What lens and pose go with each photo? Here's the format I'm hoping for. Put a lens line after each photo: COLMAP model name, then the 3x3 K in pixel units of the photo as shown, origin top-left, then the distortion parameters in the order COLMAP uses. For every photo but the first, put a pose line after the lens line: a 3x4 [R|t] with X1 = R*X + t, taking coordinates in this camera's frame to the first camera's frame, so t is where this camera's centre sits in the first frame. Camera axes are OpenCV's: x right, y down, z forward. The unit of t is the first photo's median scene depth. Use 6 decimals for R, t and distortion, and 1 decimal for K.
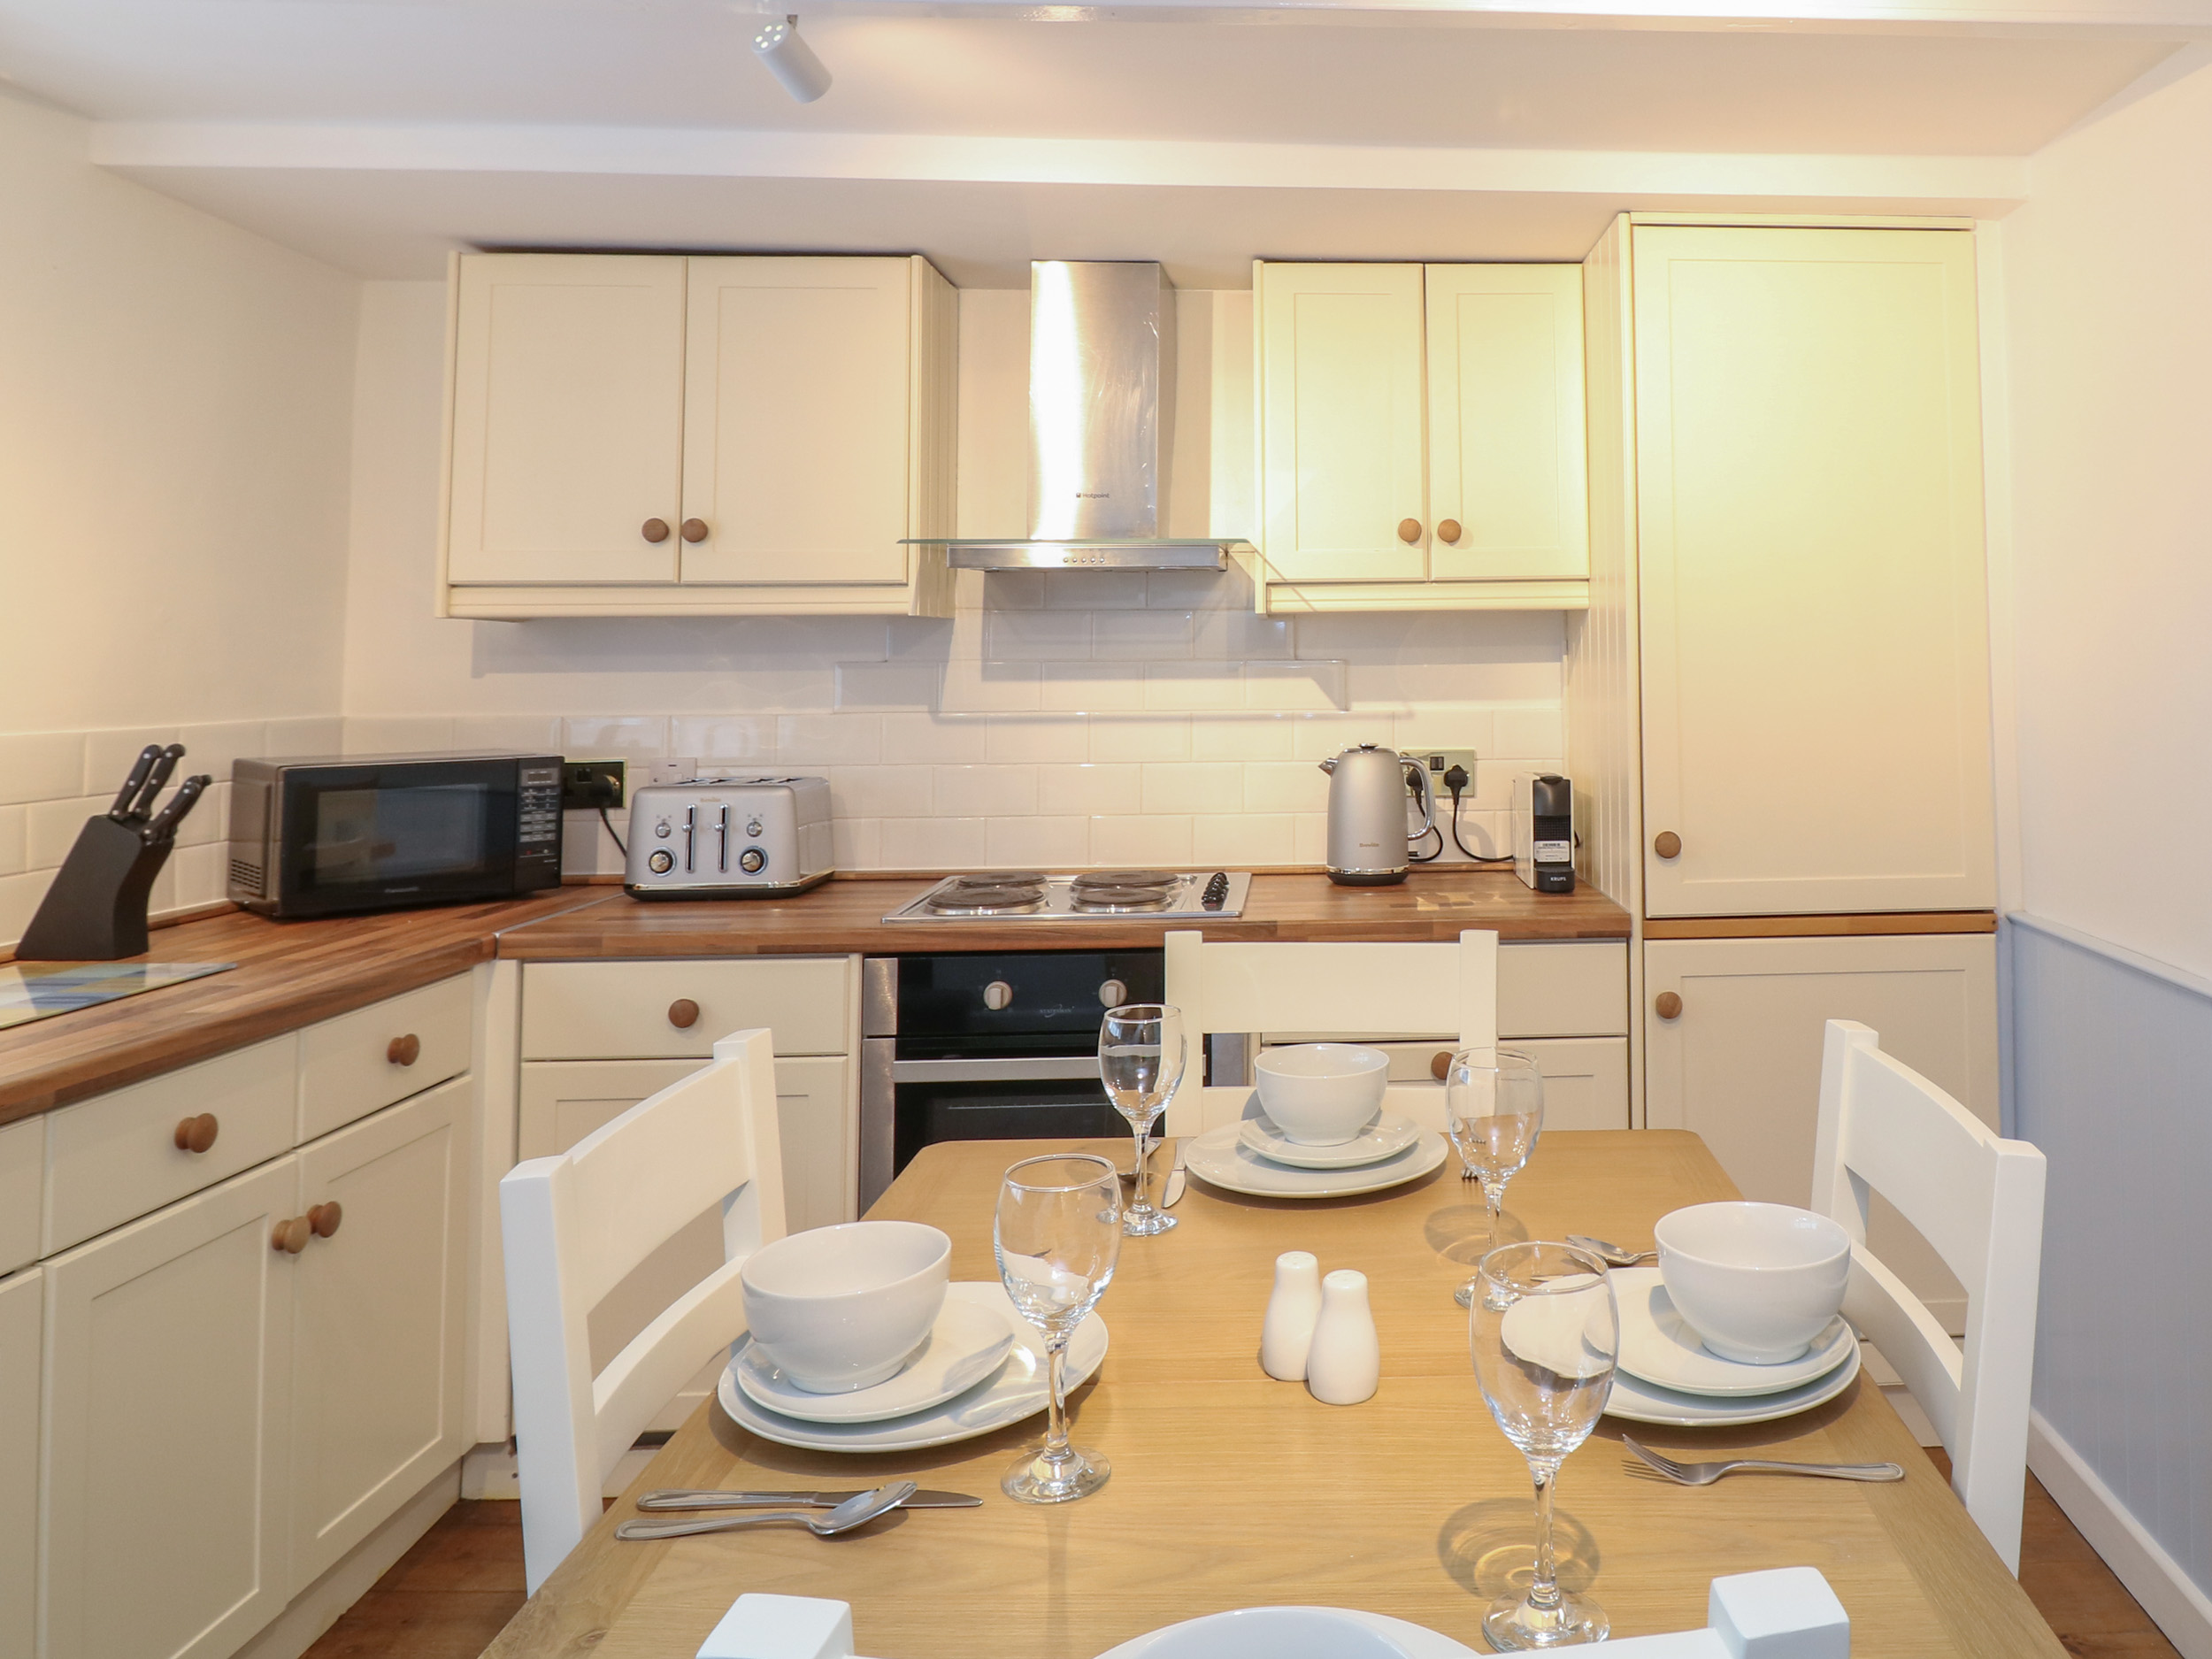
lens RADIAL K [[1426.7, 0, 1105.9], [0, 1426.7, 692.4], [0, 0, 1]] dist [0.000861, -0.000689]
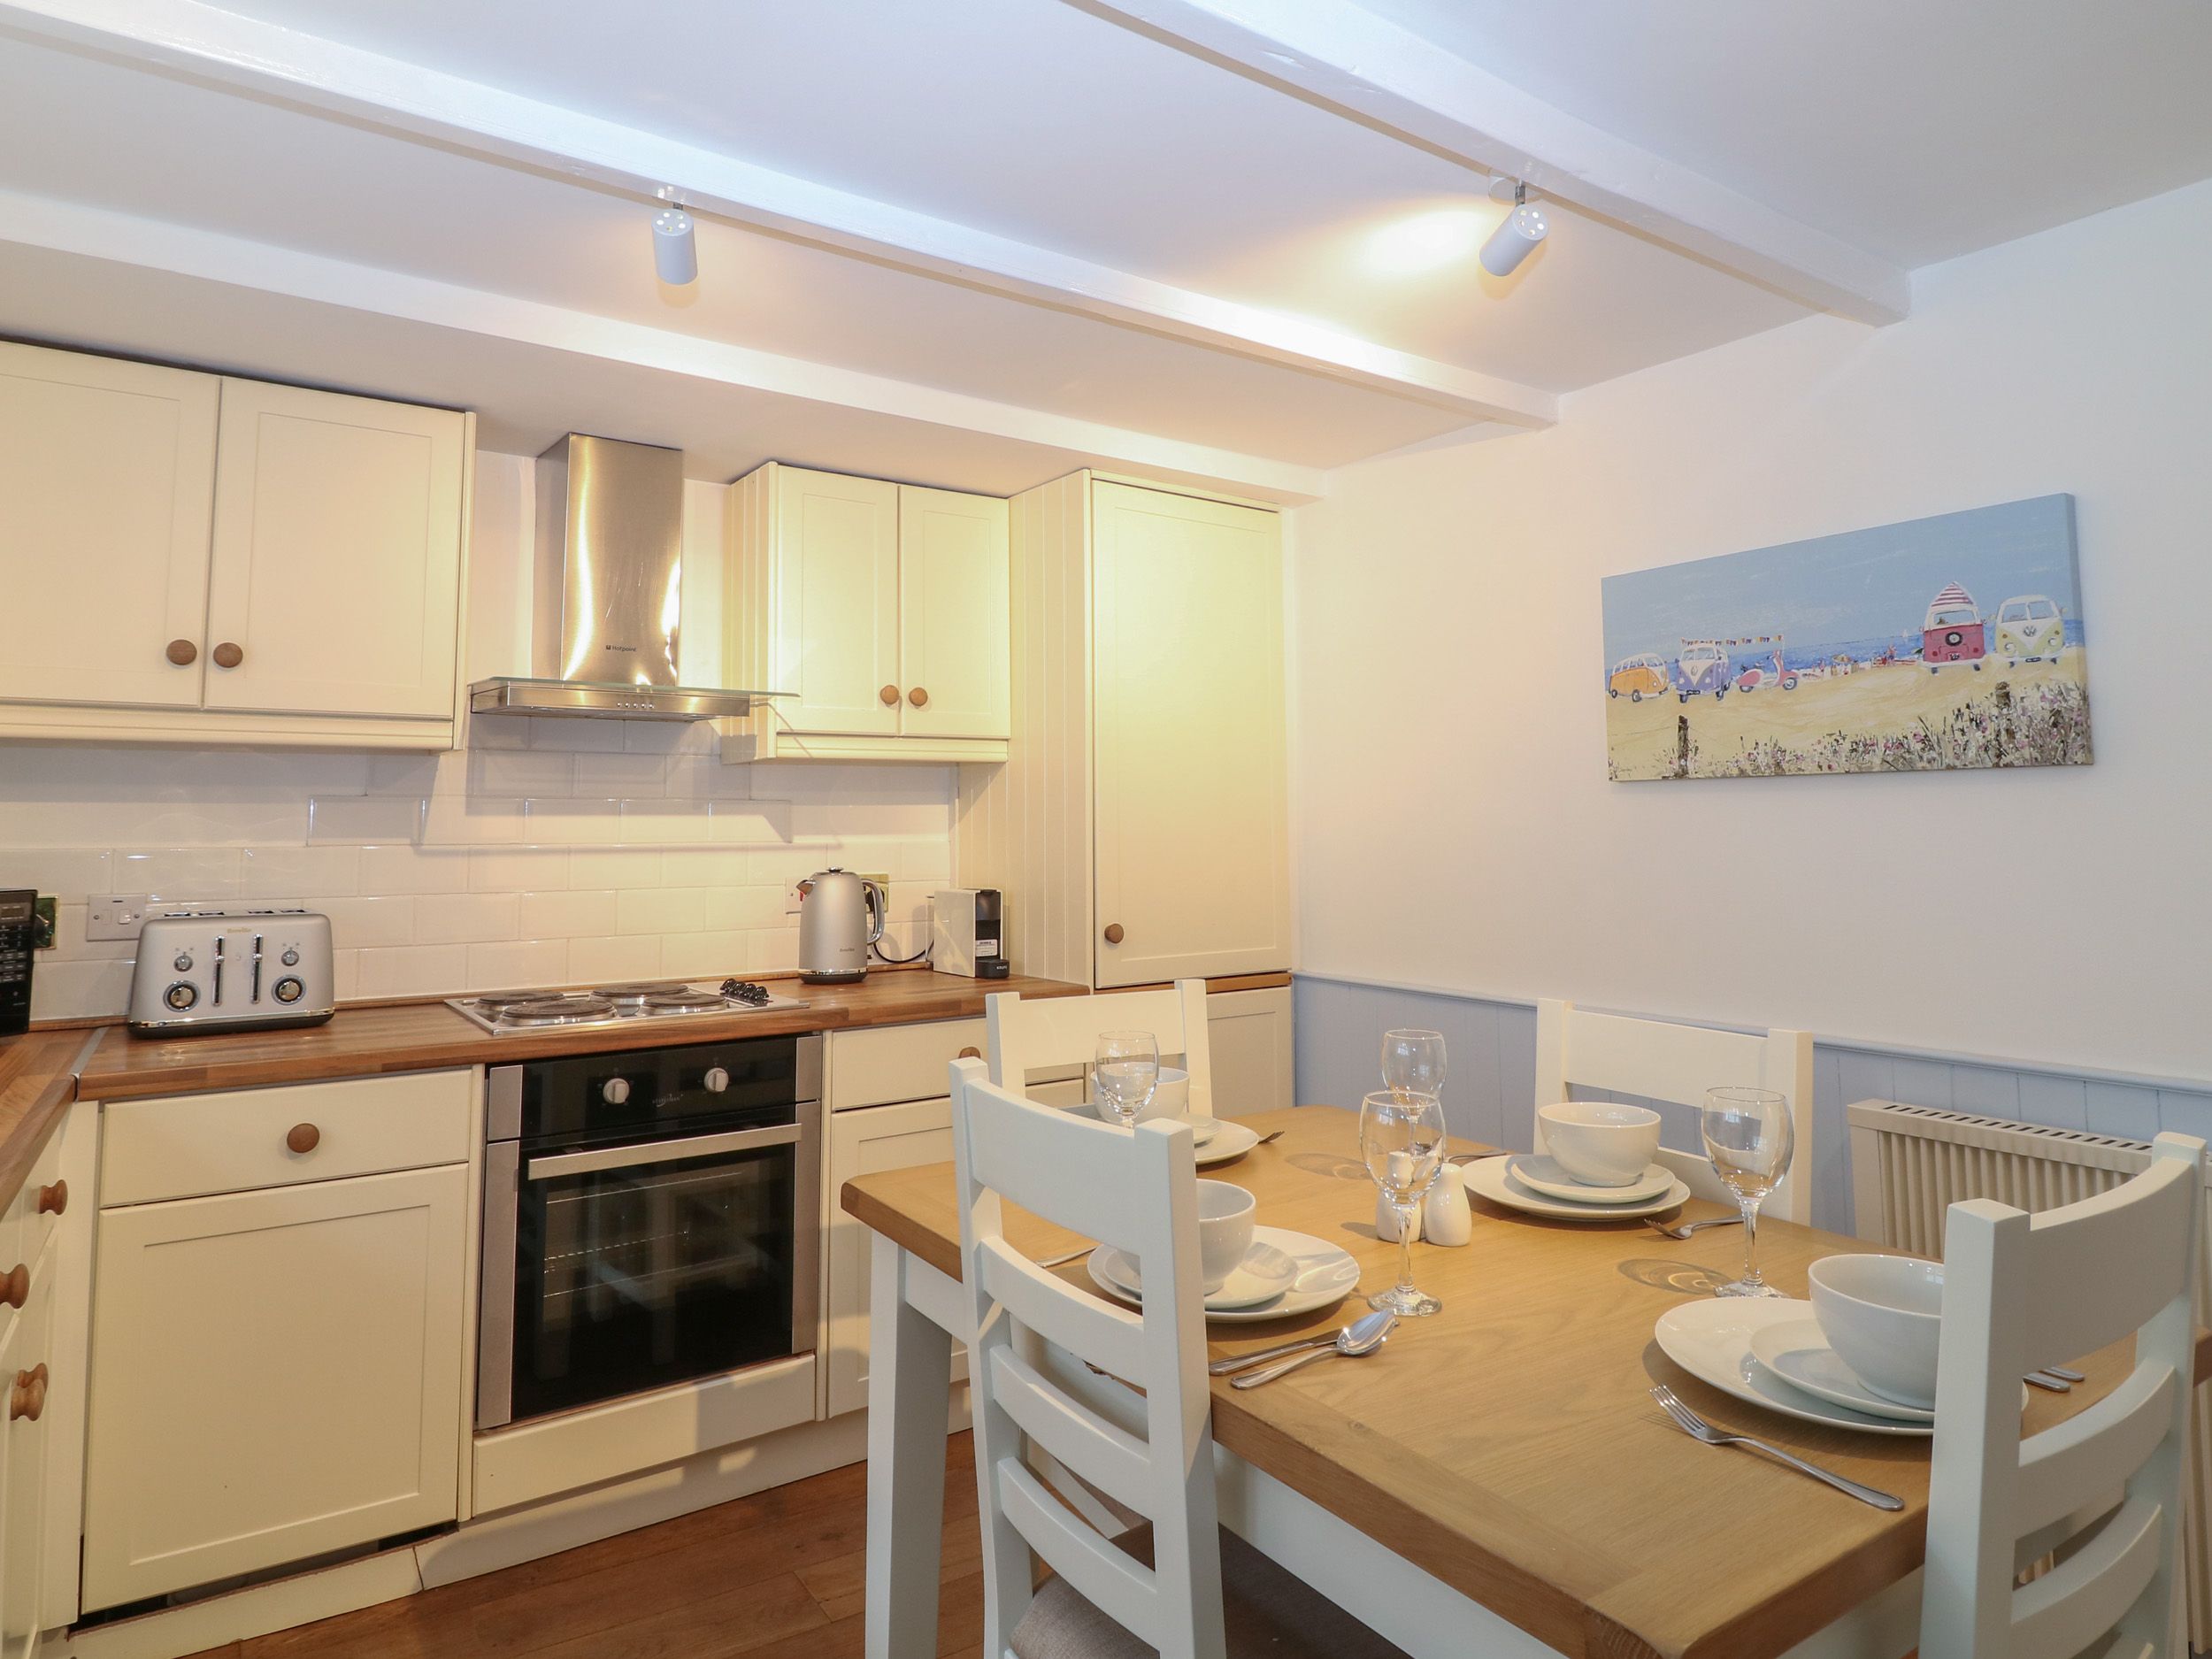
lens RADIAL K [[1170.3, 0, 1113.6], [0, 1170.3, 818.1], [0, 0, 1]] dist [-0.005129, -0.004092]
pose [[0.881864, 0.004090, 0.471486, -0.115714], [0.001436, 0.999934, -0.011360, 0.007524], [-0.471502, 0.010695, 0.881800, 0.008611]]
